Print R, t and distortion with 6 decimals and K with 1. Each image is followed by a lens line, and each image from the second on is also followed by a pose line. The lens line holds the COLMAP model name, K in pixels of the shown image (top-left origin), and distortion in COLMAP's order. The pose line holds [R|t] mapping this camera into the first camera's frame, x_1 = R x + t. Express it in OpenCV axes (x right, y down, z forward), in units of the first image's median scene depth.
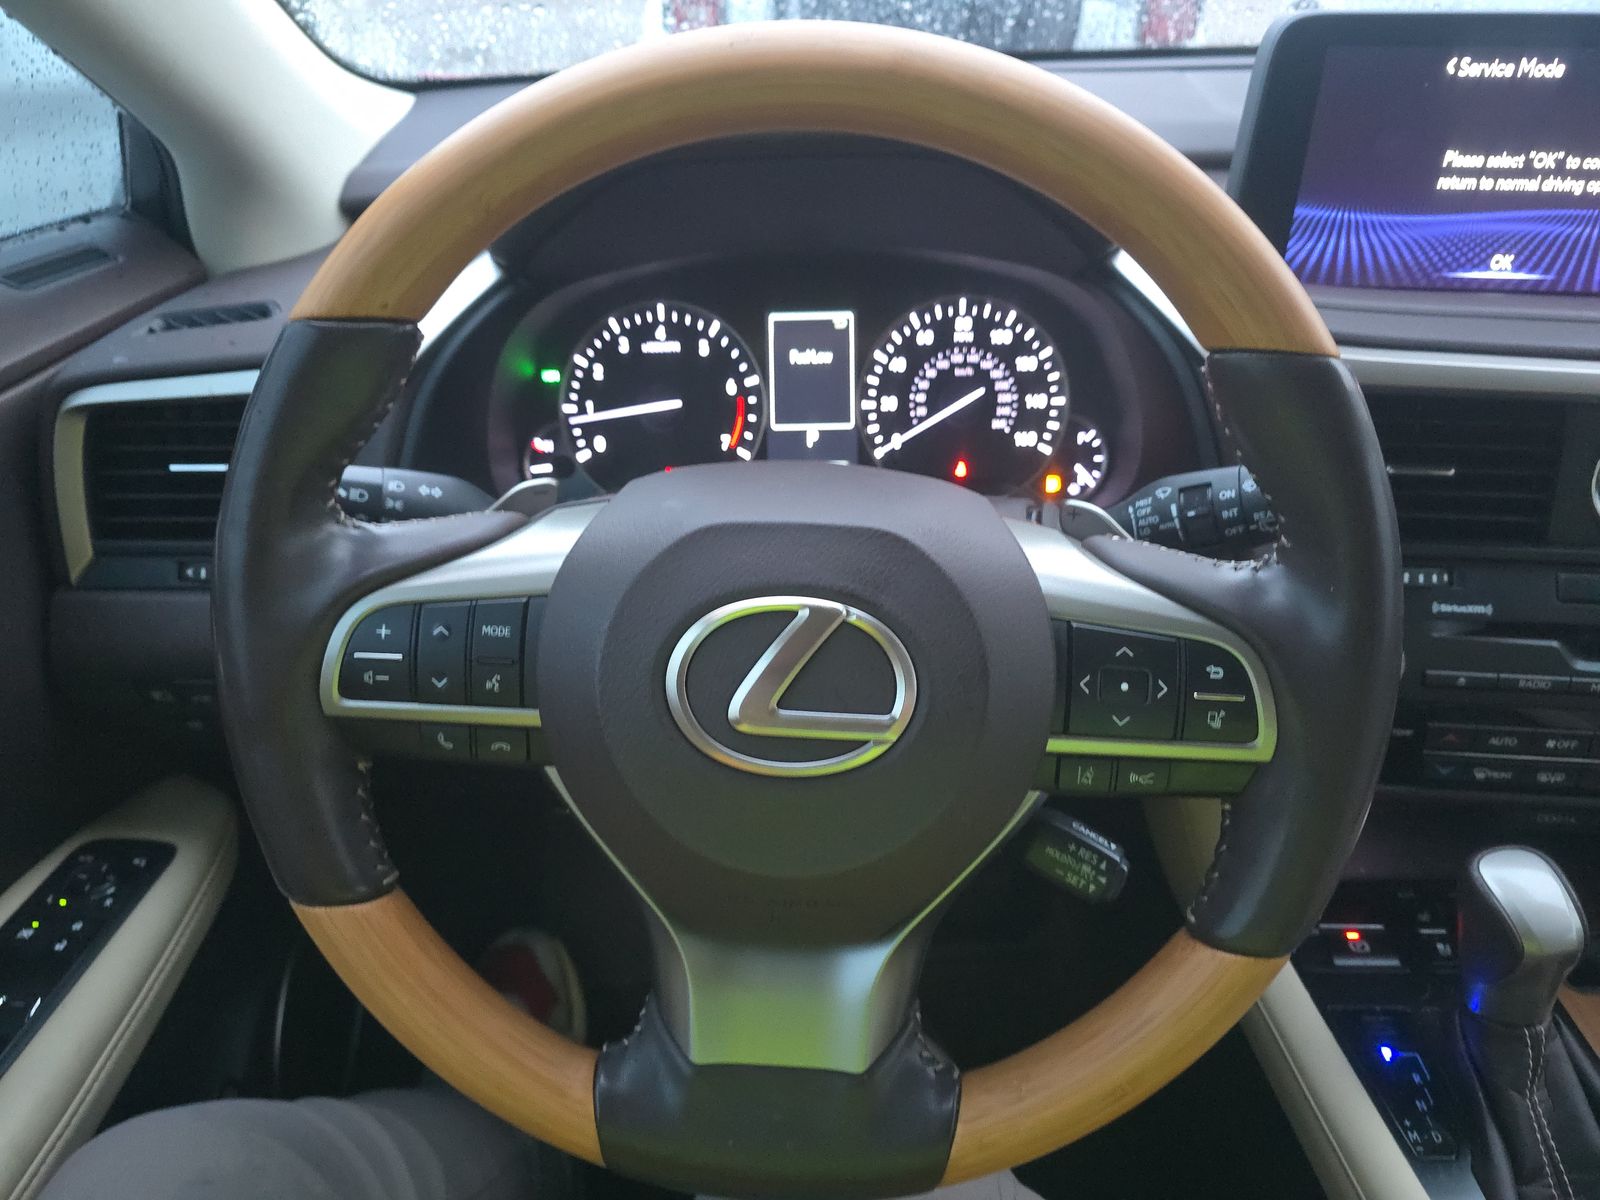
lens RADIAL K [[1072.6, 0, 800.0], [0, 1072.6, 600.0], [0, 0, 1]] dist [0.003535, 0.000616]
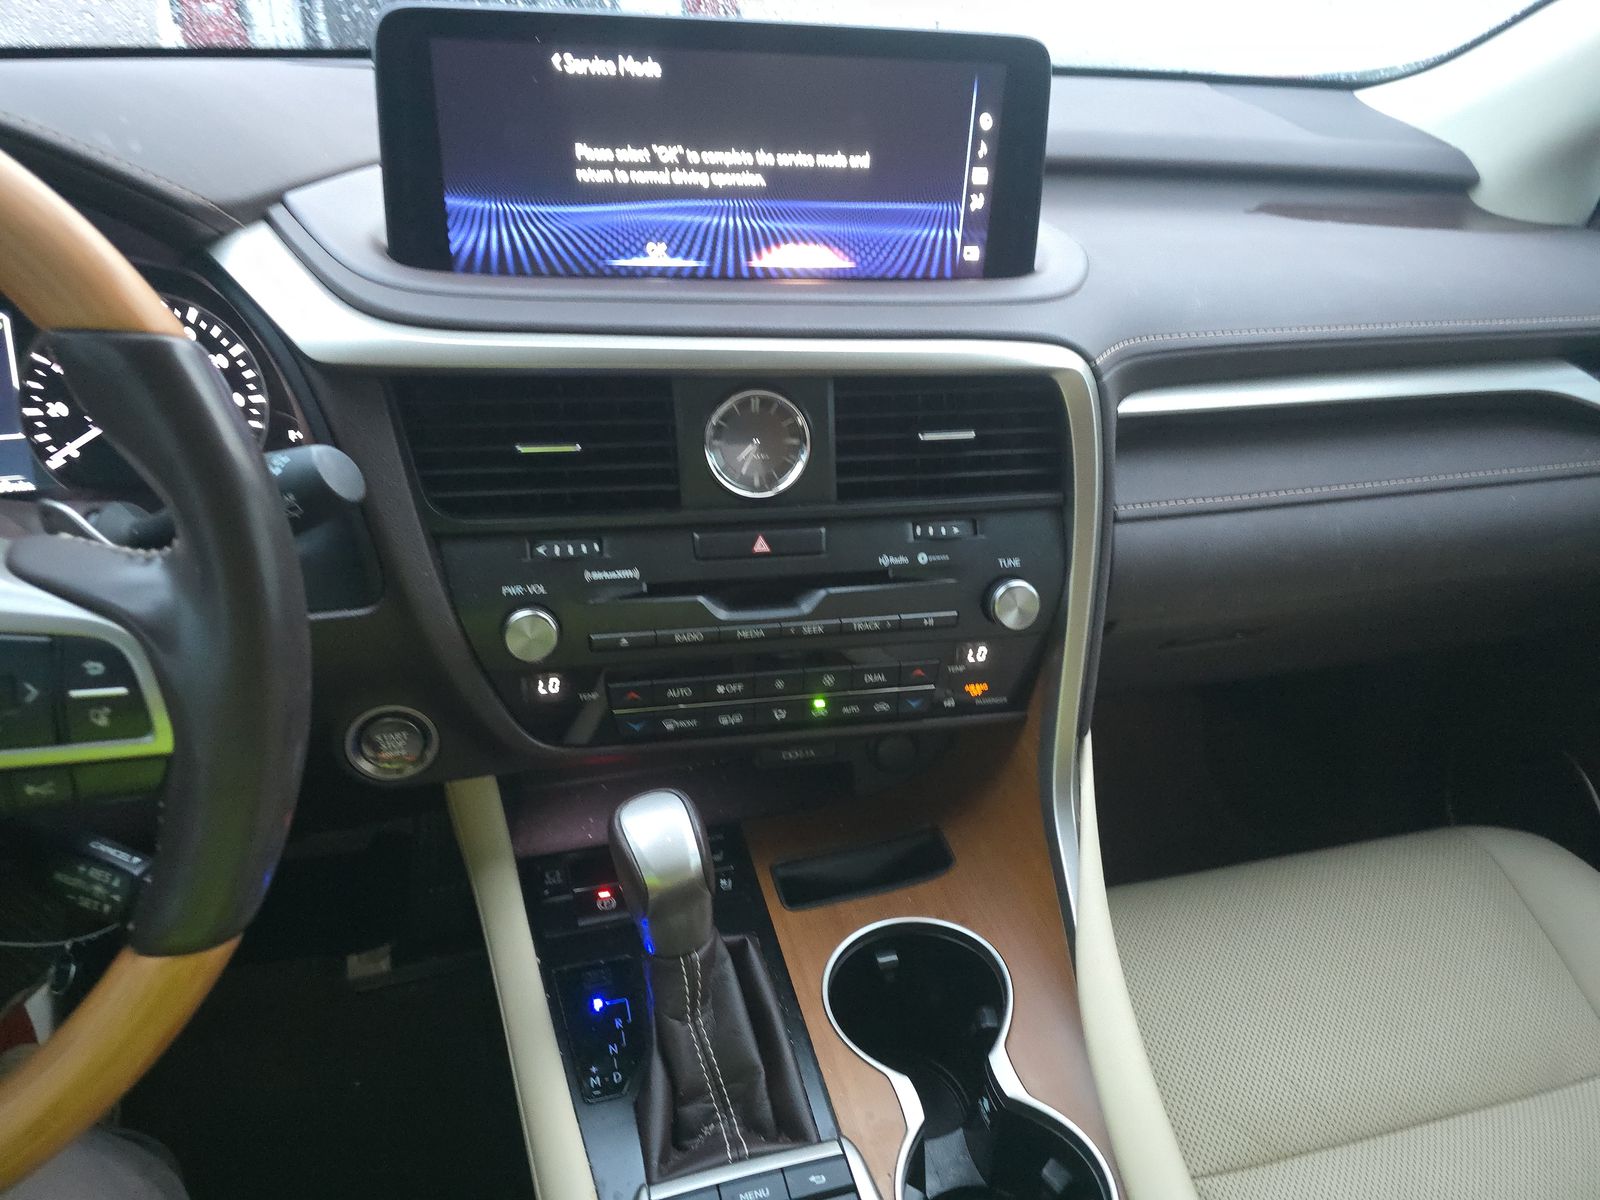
lens RADIAL K [[1049.2, 0, 800.0], [0, 1049.2, 600.0], [0, 0, 1]] dist [0.034445, 0.003530]
pose [[0.961953, -0.099812, 0.254332, 0.450302], [0.101739, 0.994795, 0.005603, 0.039281], [-0.253567, 0.020485, 0.967101, -0.045356]]
